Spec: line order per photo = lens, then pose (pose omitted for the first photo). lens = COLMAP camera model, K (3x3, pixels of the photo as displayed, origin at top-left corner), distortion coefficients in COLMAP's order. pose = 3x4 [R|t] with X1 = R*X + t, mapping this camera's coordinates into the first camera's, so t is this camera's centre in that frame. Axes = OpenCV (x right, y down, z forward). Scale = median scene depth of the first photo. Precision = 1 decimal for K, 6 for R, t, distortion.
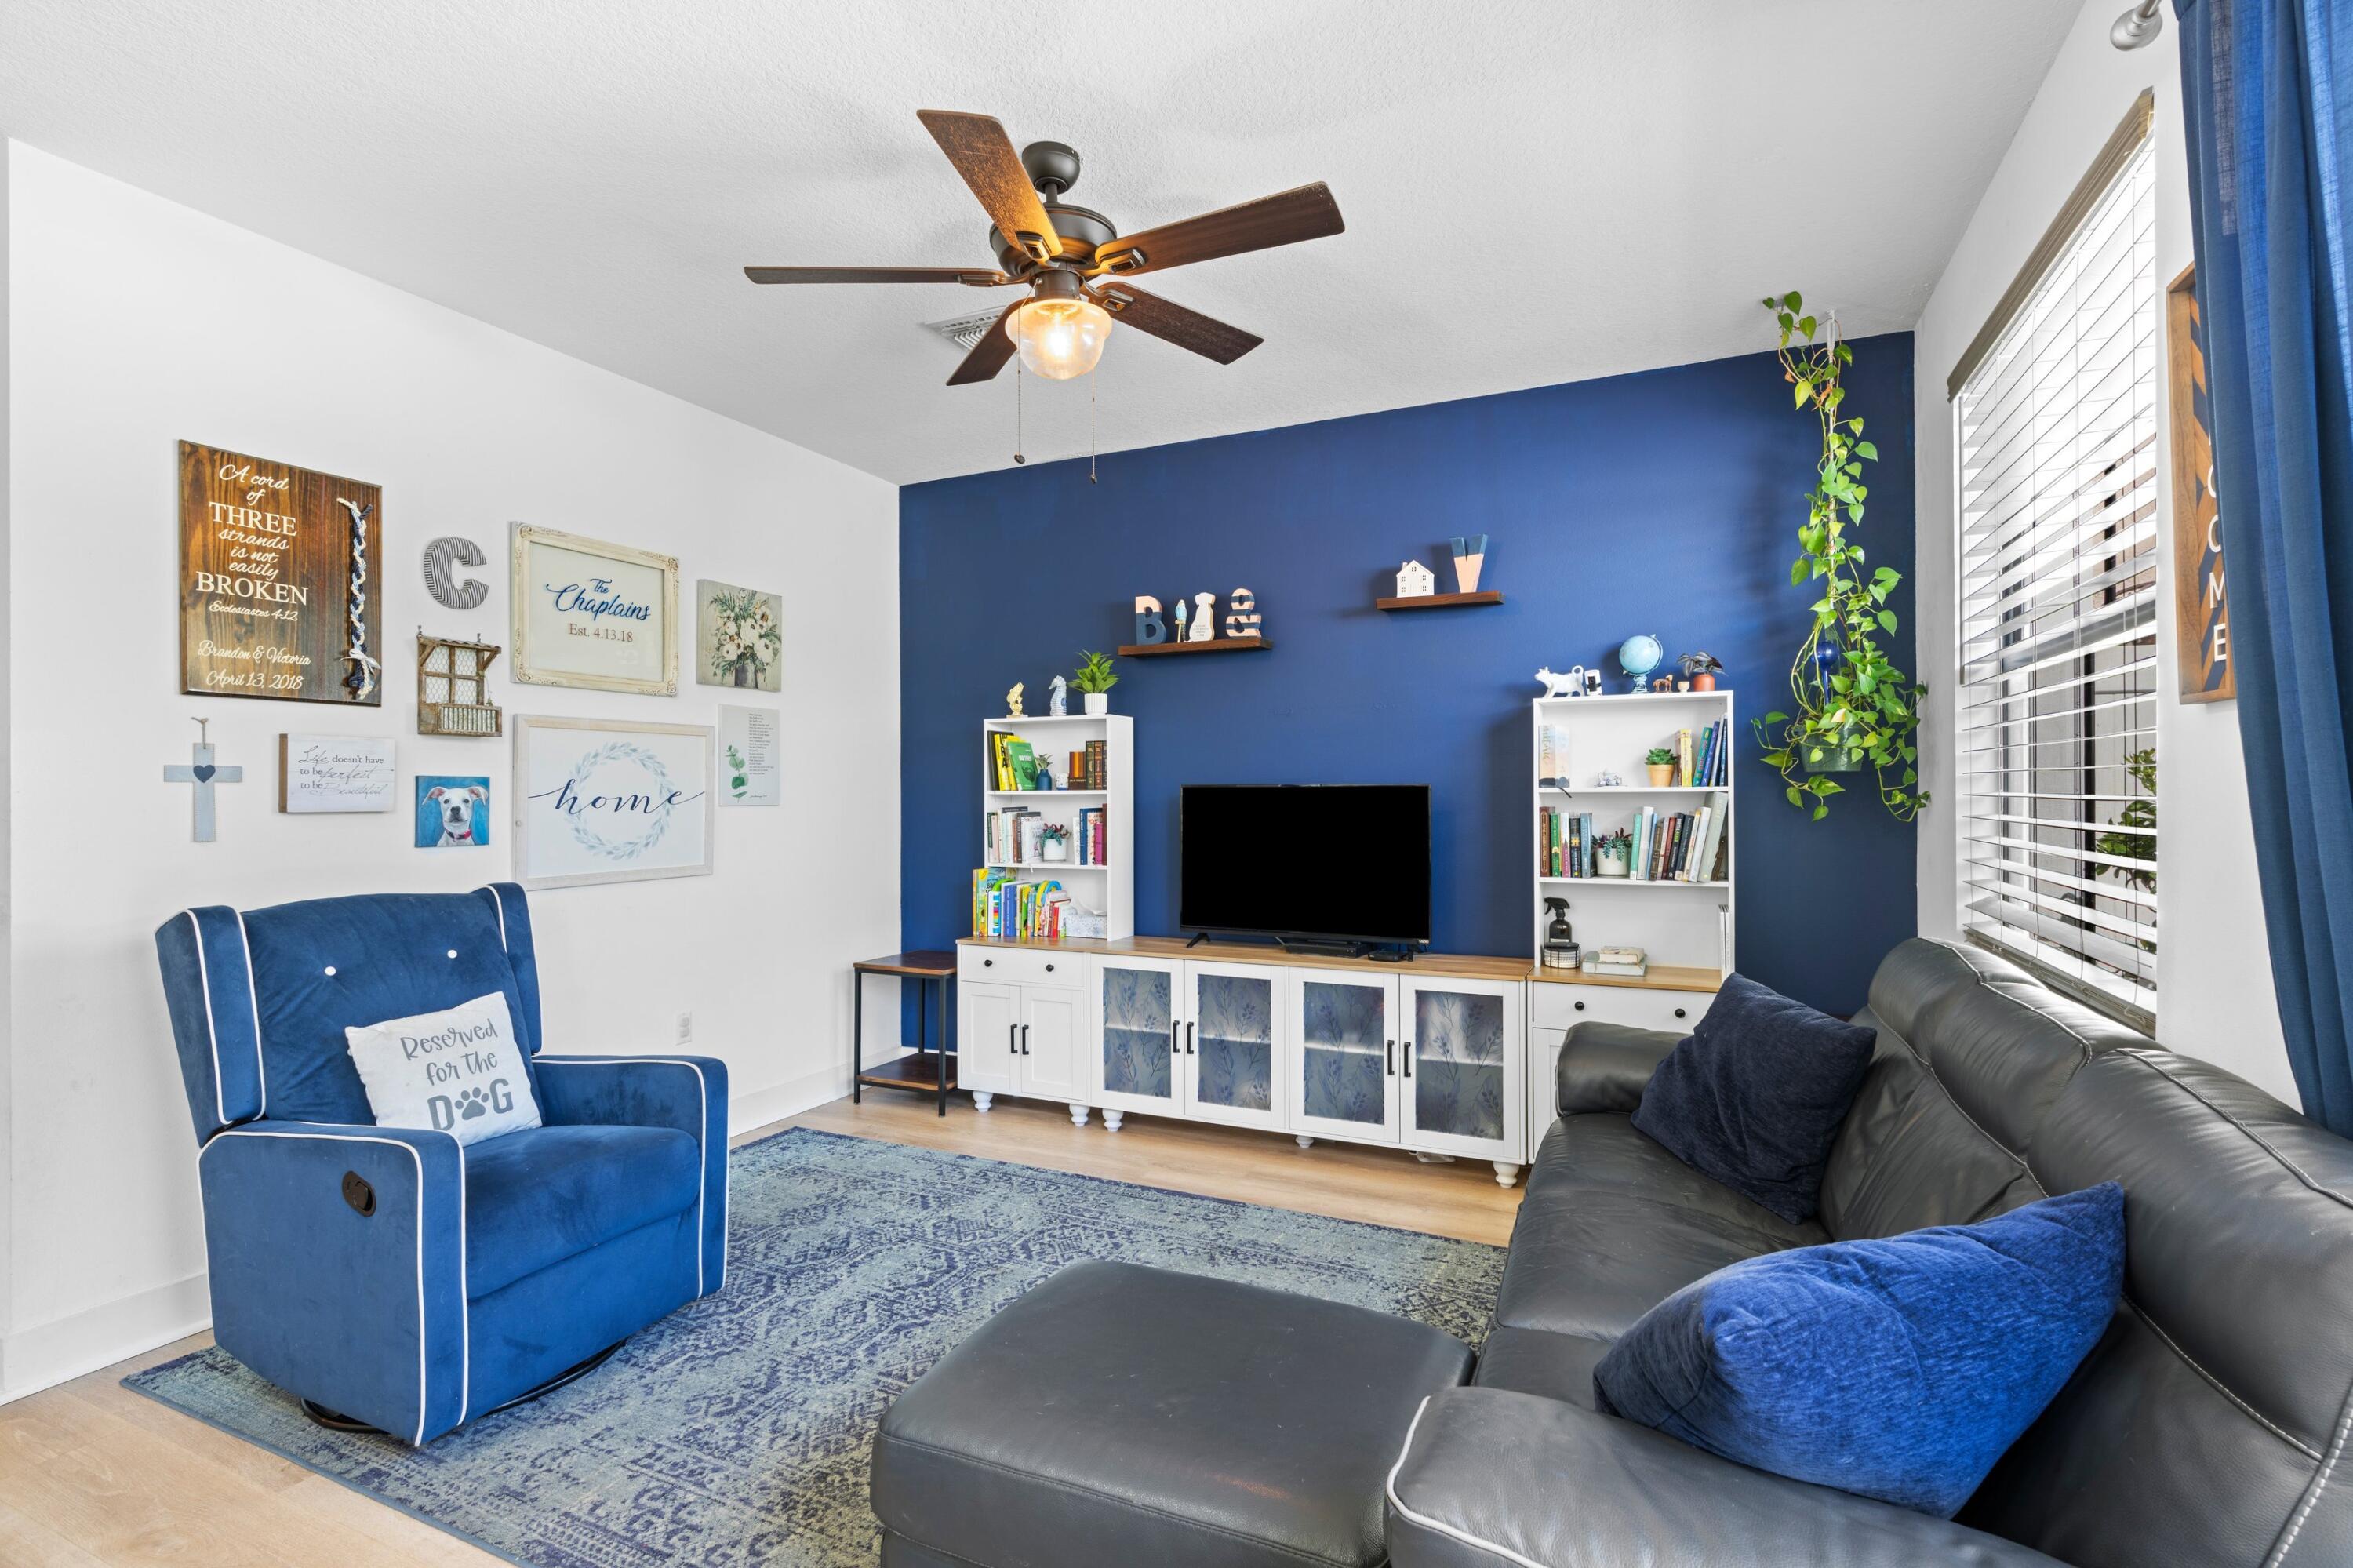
lens RADIAL K [[1084.7, 0, 1176.5], [0, 1084.7, 784.0], [0, 0, 1]] dist [-0.003322, 0.000228]
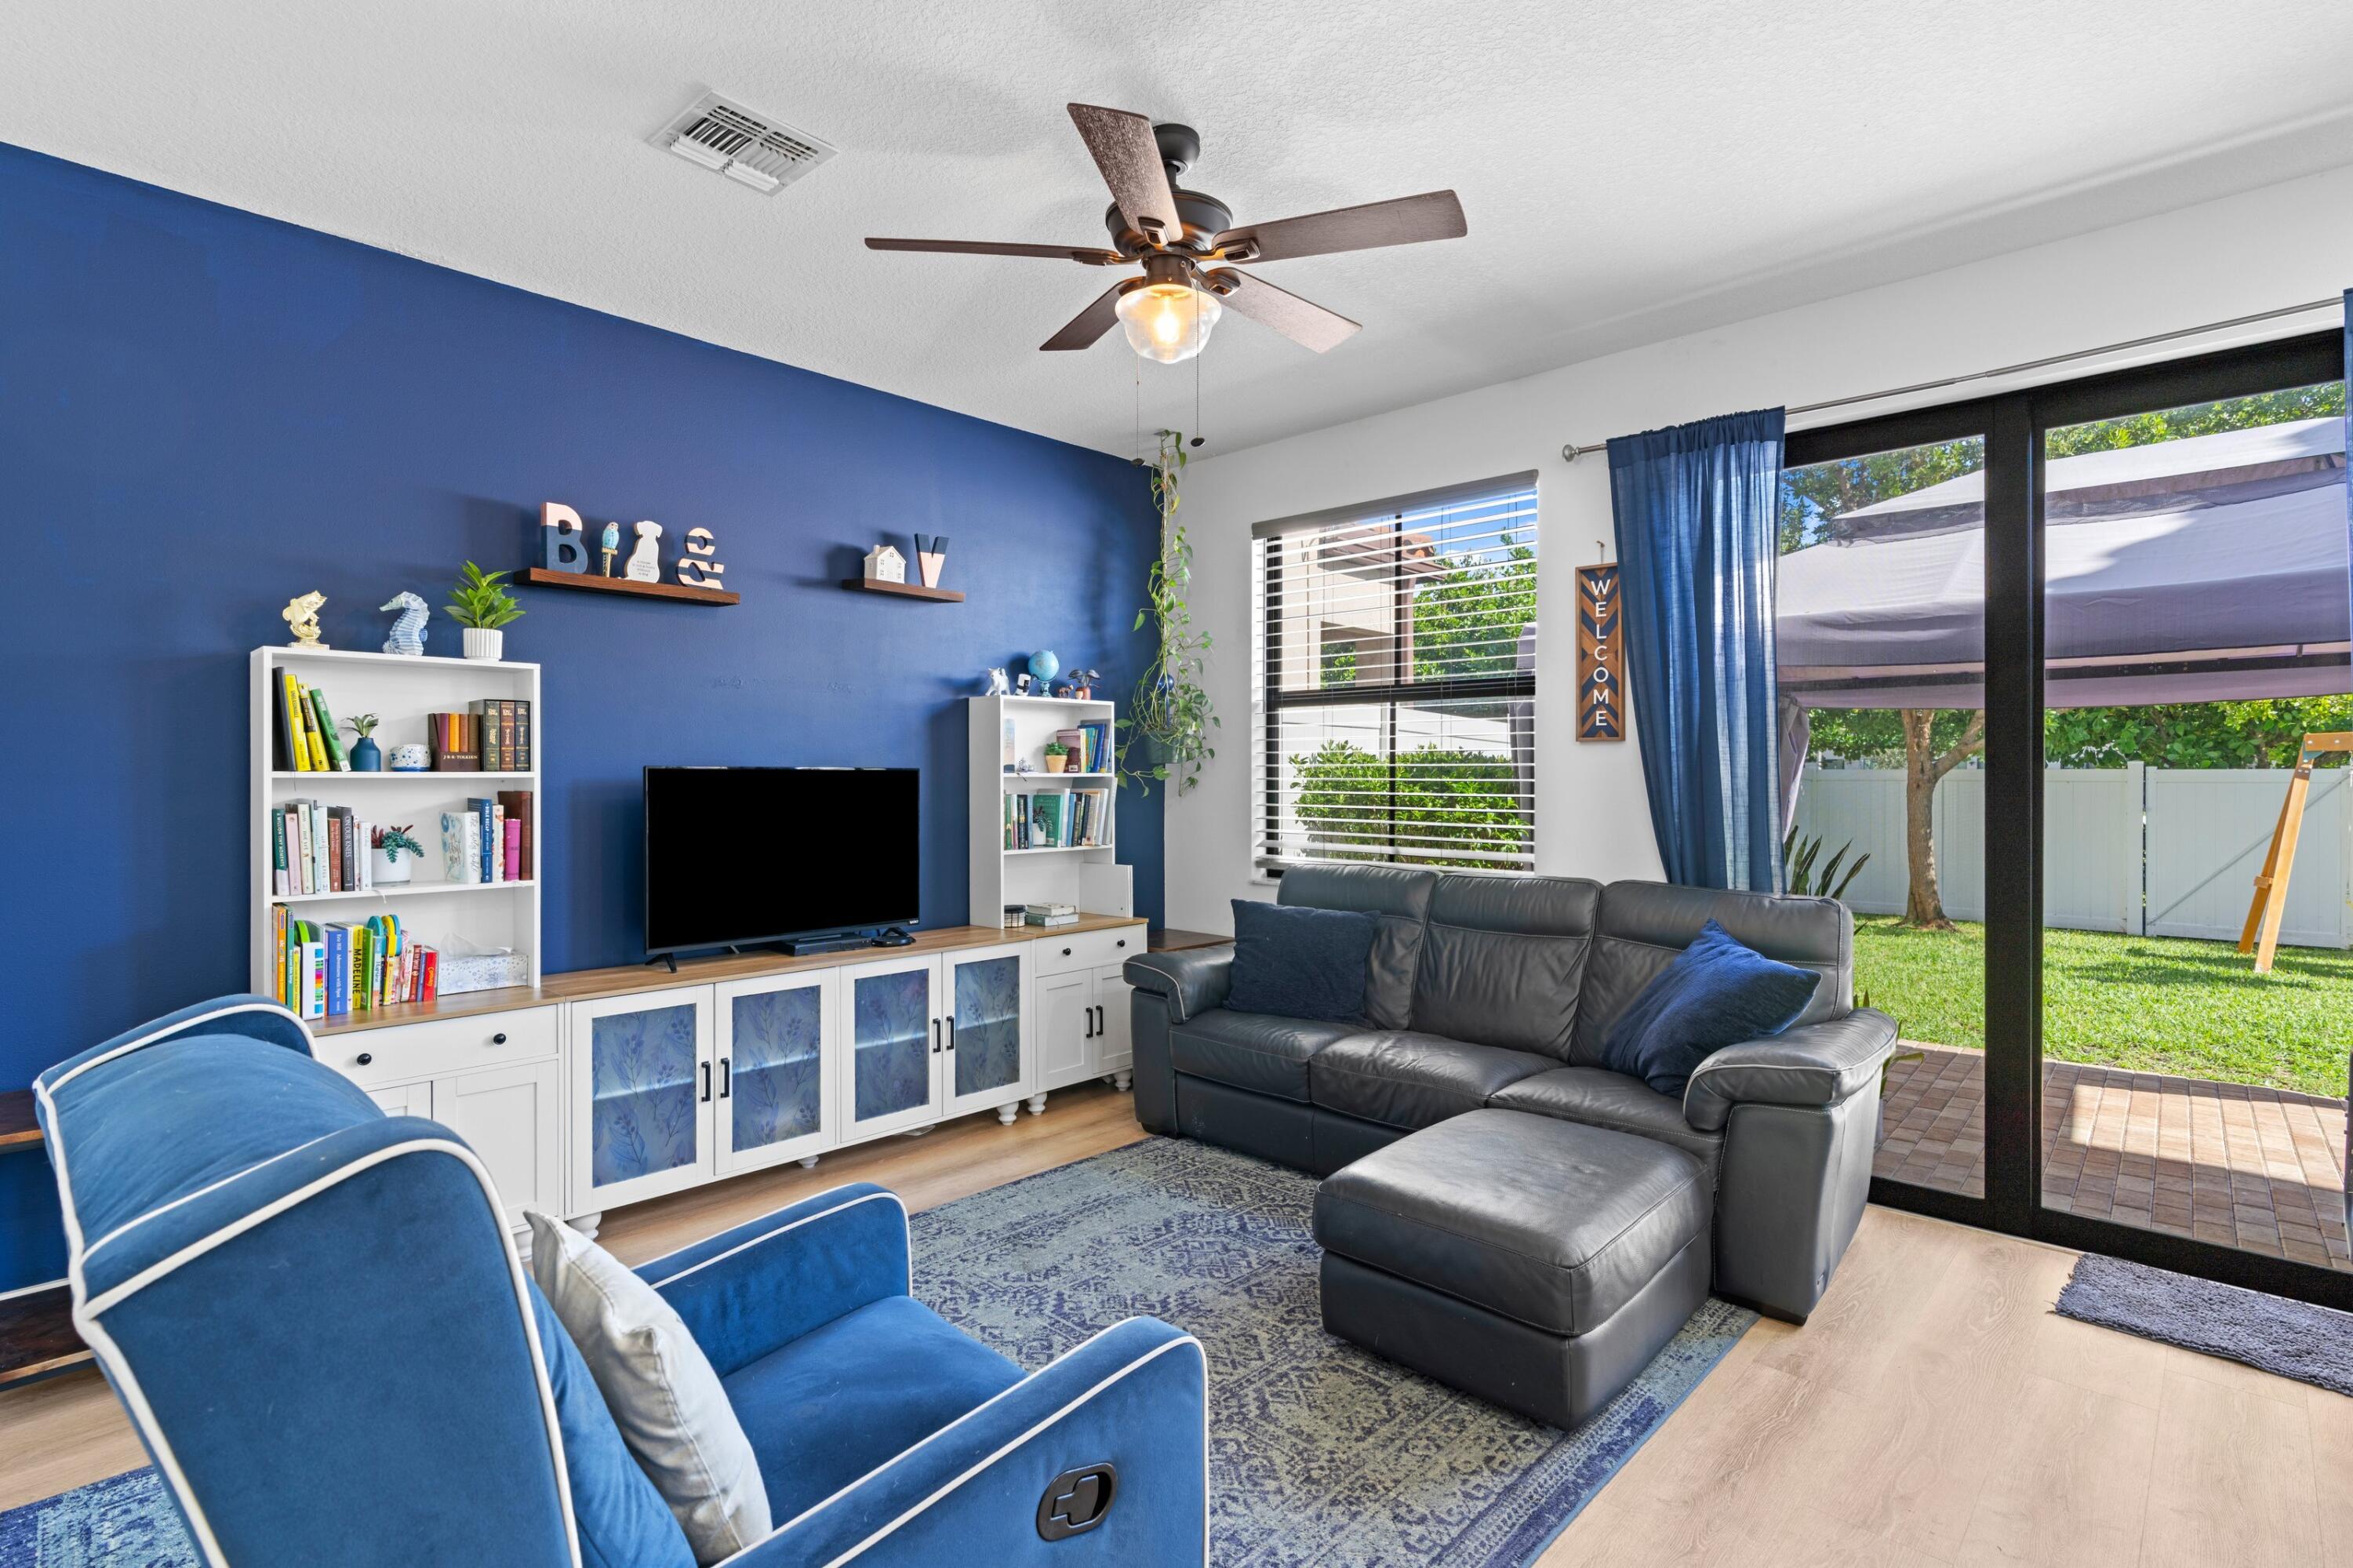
lens RADIAL K [[1121.0, 0, 1188.2], [0, 1121.0, 774.4], [0, 0, 1]] dist [-0.003212, 0.000304]
pose [[0.316795, 0.006031, 0.948475, -0.674977], [-0.007270, 0.999966, -0.003931, 0.007706], [-0.948466, -0.005651, 0.316828, 0.407109]]
